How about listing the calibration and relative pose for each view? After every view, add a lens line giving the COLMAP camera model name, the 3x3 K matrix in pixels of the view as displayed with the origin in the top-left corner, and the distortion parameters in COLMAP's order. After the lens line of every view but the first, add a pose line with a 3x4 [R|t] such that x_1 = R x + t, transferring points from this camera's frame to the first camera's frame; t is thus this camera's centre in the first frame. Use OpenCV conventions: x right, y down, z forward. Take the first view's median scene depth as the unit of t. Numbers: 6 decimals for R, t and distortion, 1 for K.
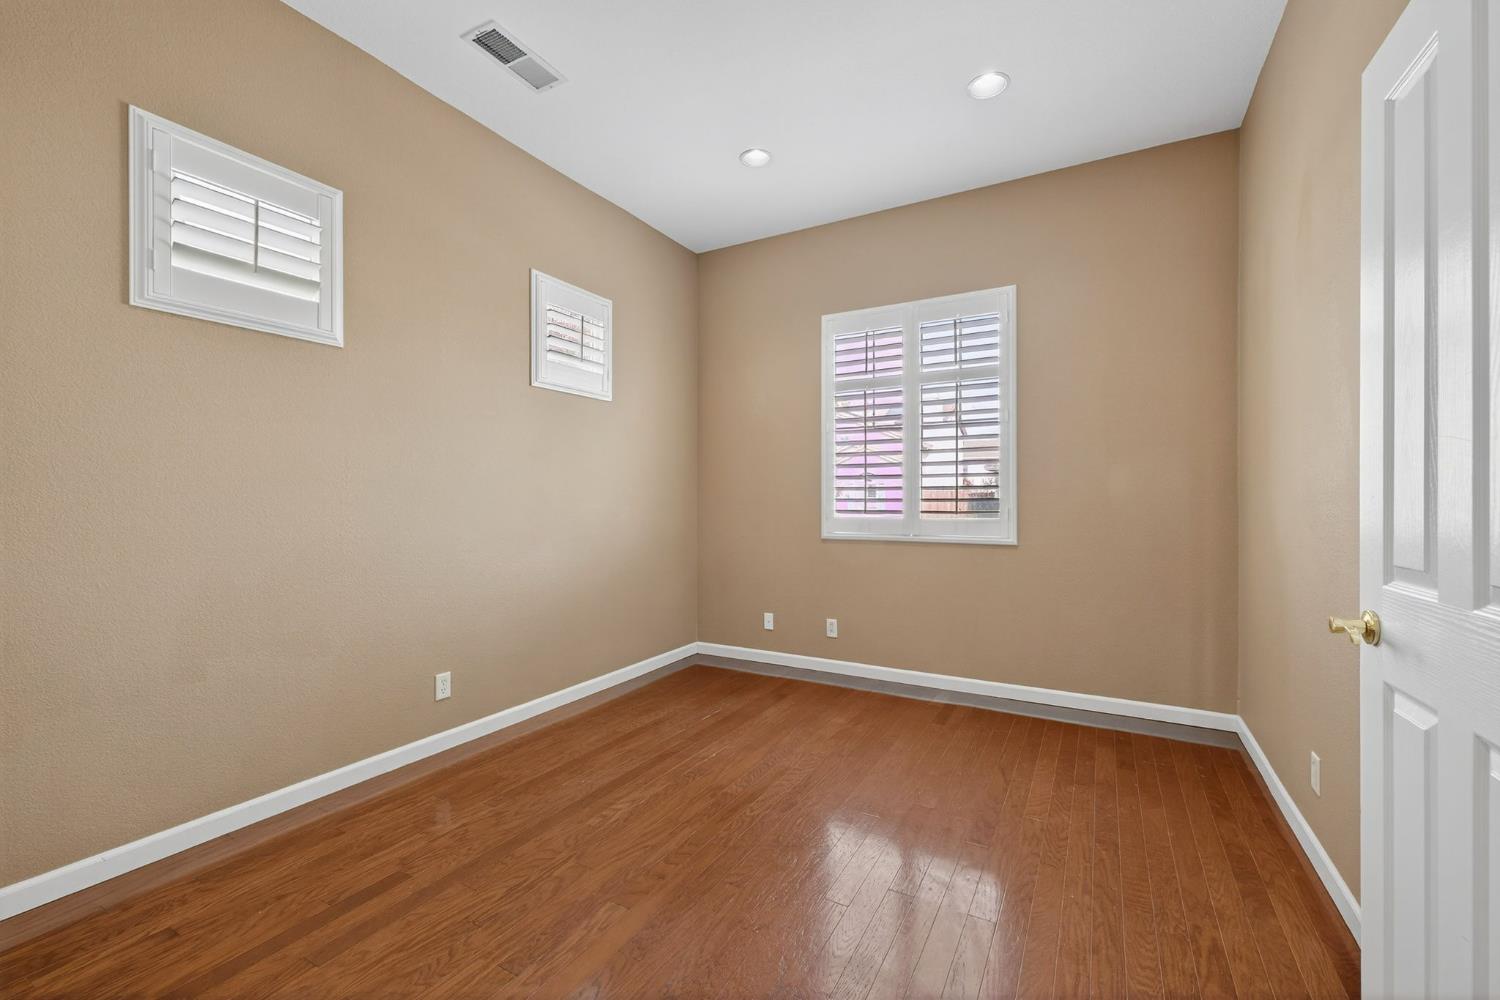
lens RADIAL K [[629.5, 0, 748.5], [0, 629.5, 490.6], [0, 0, 1]] dist [0.000553, 0.000314]
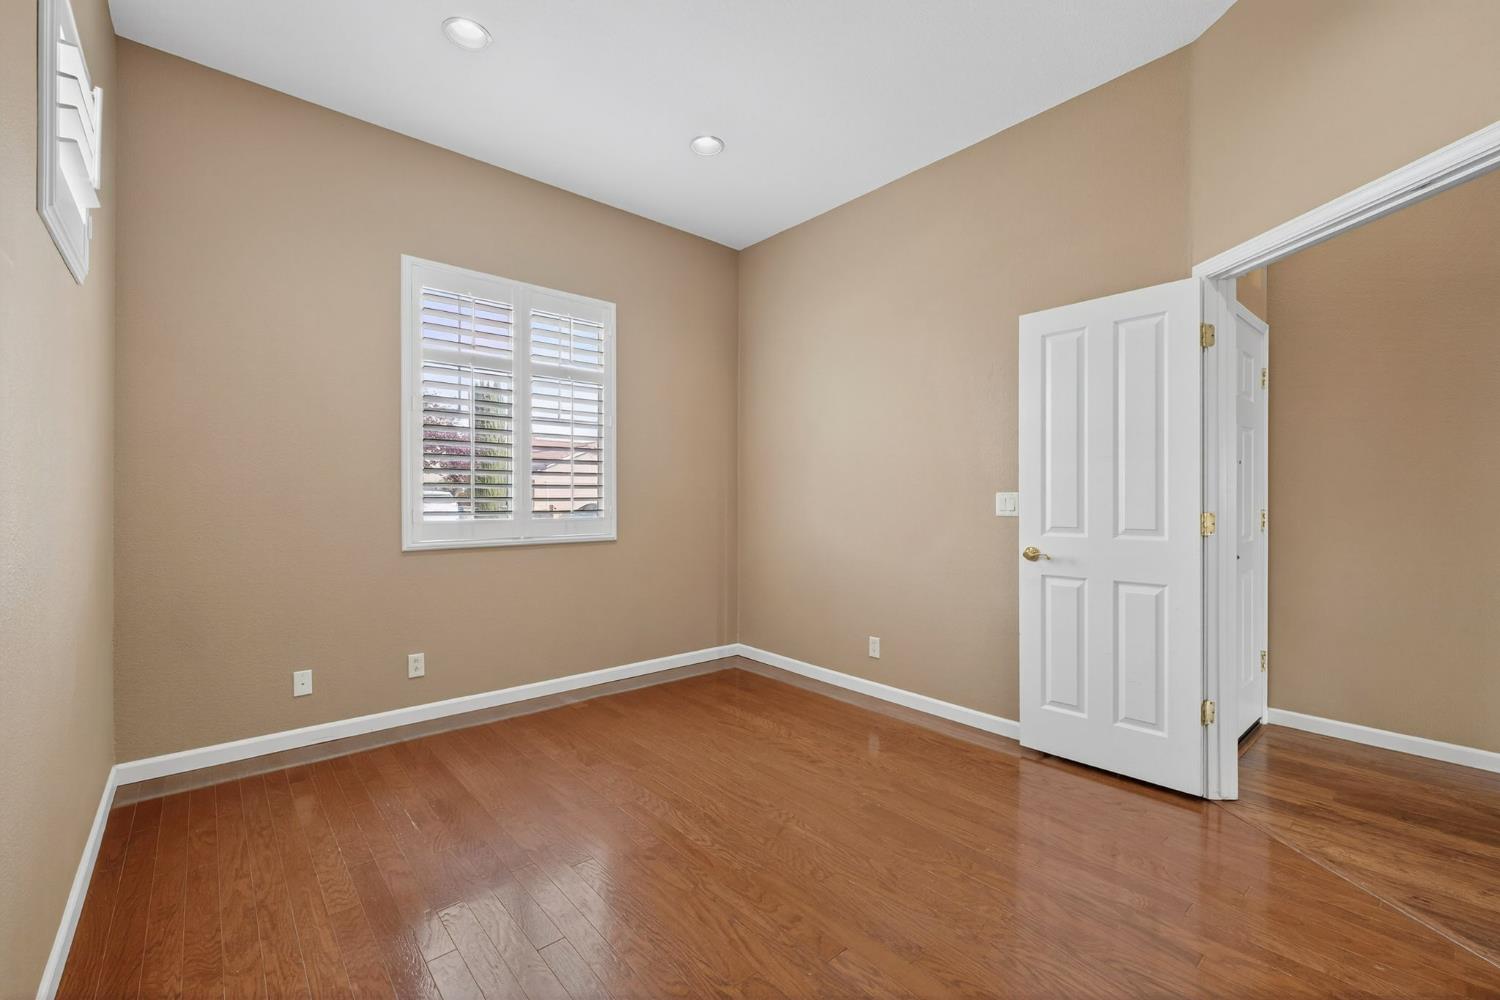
lens RADIAL K [[629.5, 0, 757.5], [0, 629.5, 495.2], [0, 0, 1]] dist [0.000553, 0.000314]
pose [[0.339774, 0.001879, 0.940505, -0.527152], [-0.011414, 0.999933, 0.002125, 0.002783], [-0.940438, -0.011457, 0.339773, 0.394704]]
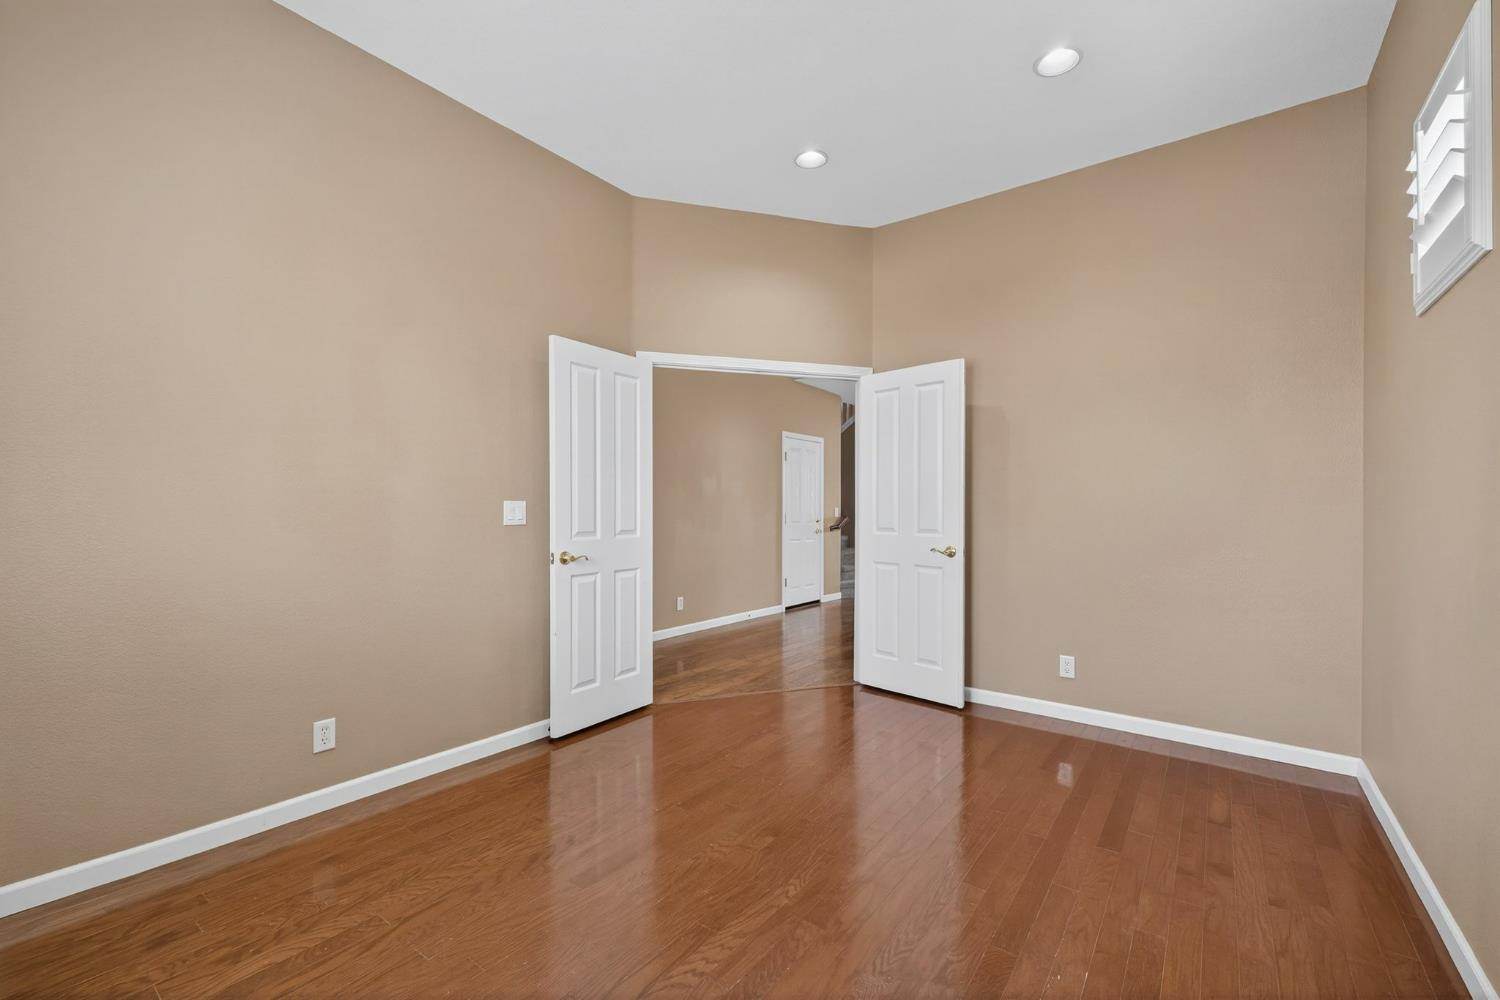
lens RADIAL K [[629.5, 0, 756.1], [0, 629.5, 511.2], [0, 0, 1]] dist [0.000553, 0.000314]
pose [[-0.991834, 0.000186, 0.127535, -0.038476], [-0.001491, 0.999914, -0.013051, 0.020842], [-0.127526, -0.013134, -0.991748, 1.167270]]
